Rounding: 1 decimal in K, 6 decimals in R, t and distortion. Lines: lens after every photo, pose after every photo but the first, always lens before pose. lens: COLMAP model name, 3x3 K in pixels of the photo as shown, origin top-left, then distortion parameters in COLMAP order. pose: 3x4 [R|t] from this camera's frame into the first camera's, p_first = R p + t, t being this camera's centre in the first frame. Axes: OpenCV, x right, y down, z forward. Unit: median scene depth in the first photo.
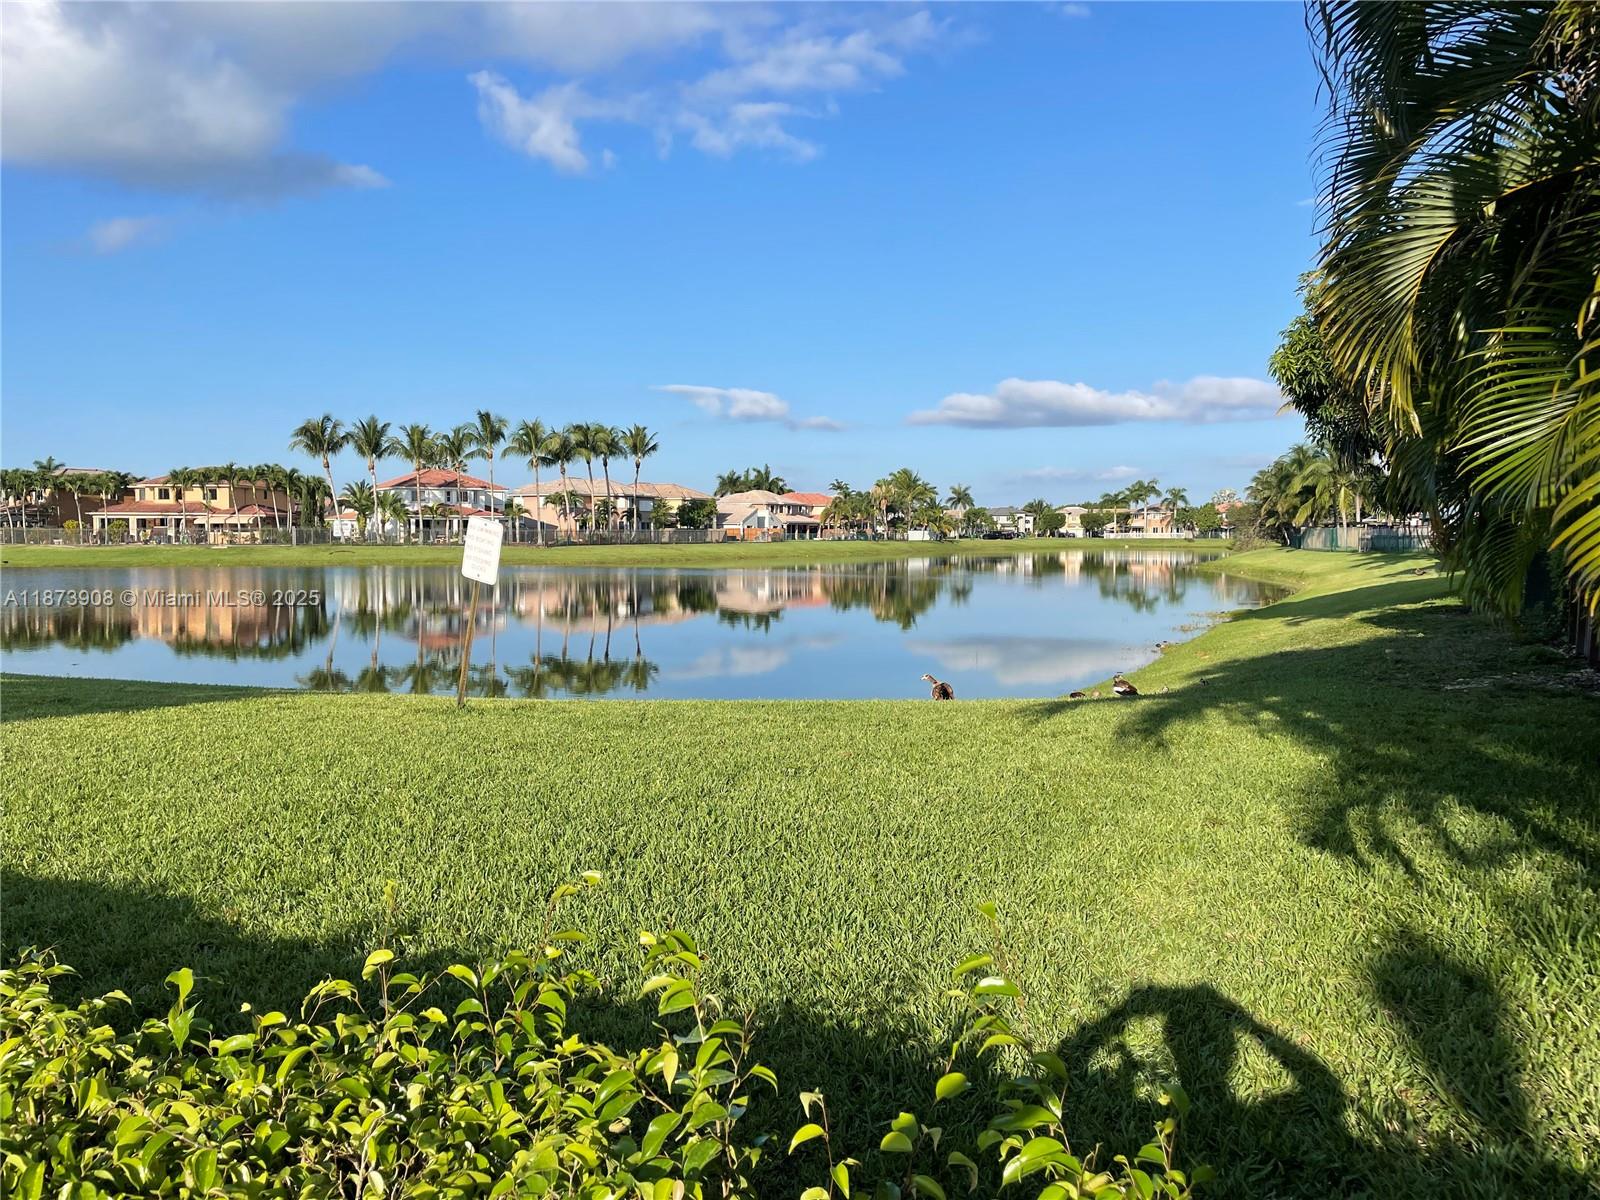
lens RADIAL K [[1203.9, 0, 819.5], [0, 1203.9, 595.0], [0, 0, 1]] dist [0.064626, -0.066346]
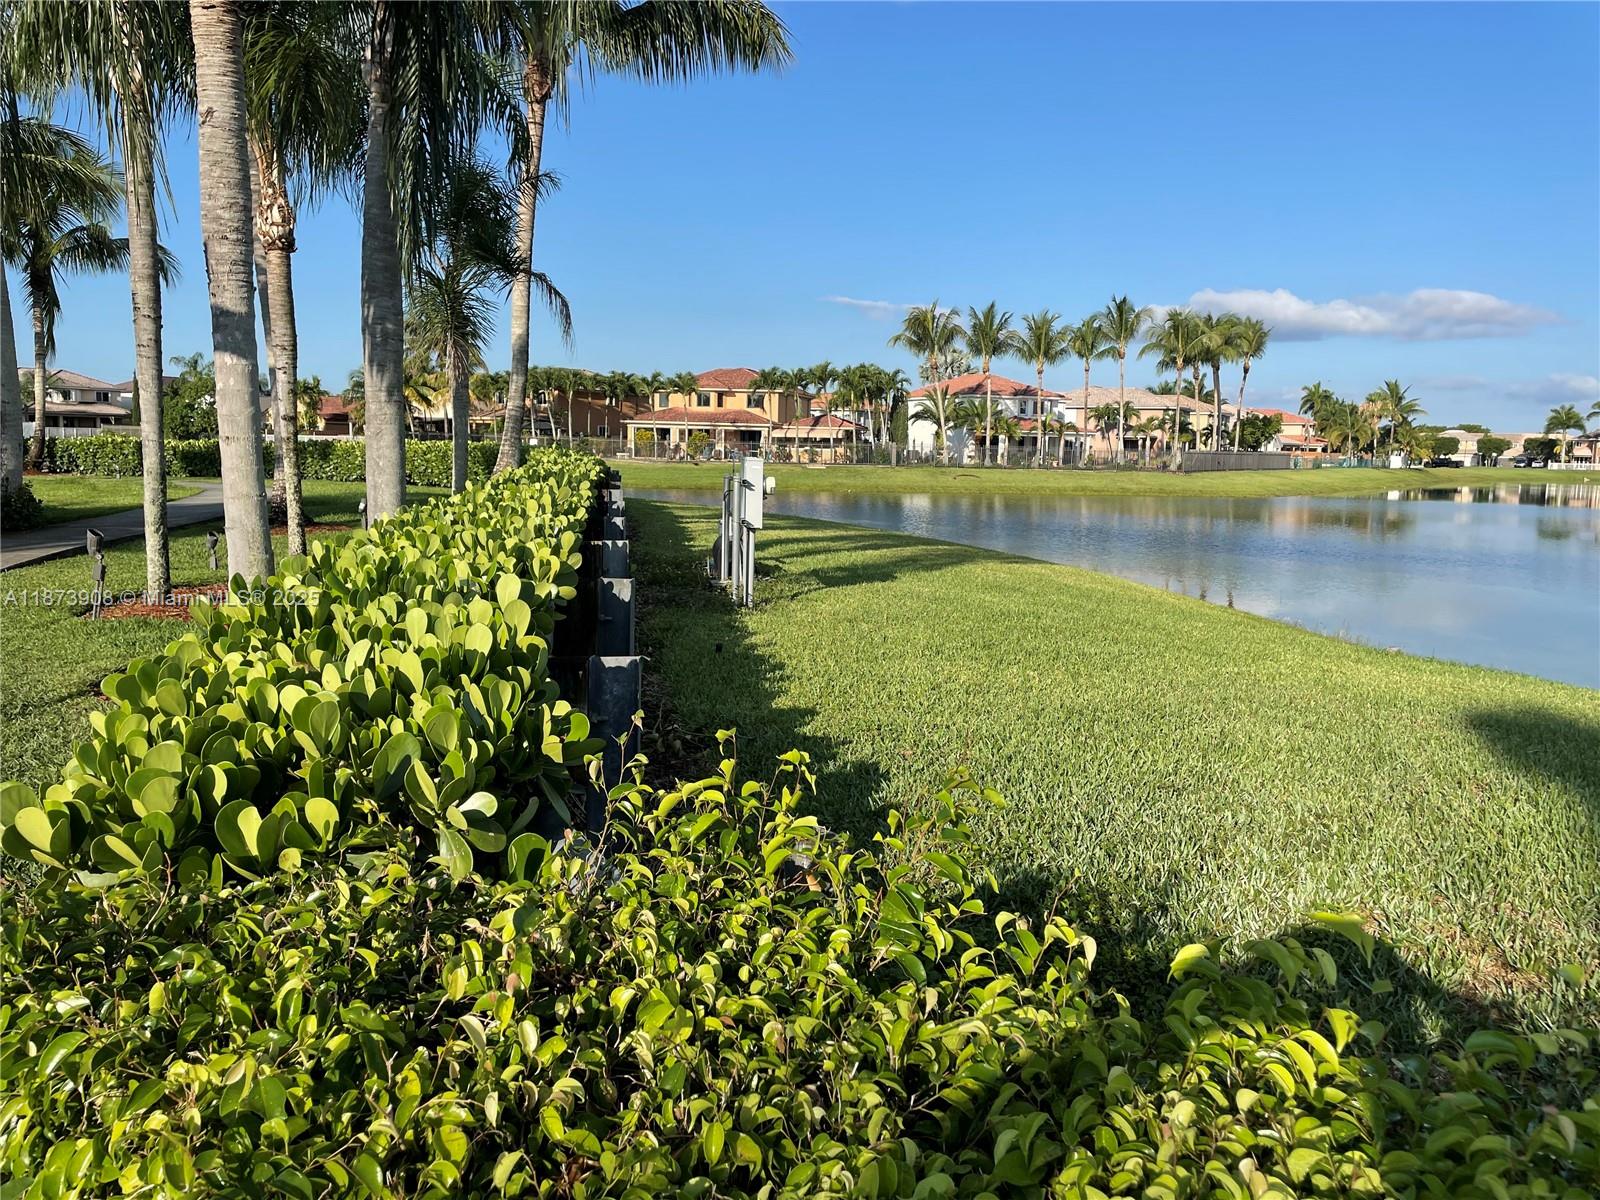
lens RADIAL K [[1203.9, 0, 795.0], [0, 1203.9, 584.3], [0, 0, 1]] dist [0.064626, -0.066346]
pose [[0.988588, 0.038435, -0.145656, -0.349606], [-0.029579, 0.997608, 0.062484, -0.010373], [0.147709, -0.057462, 0.987360, 0.186129]]
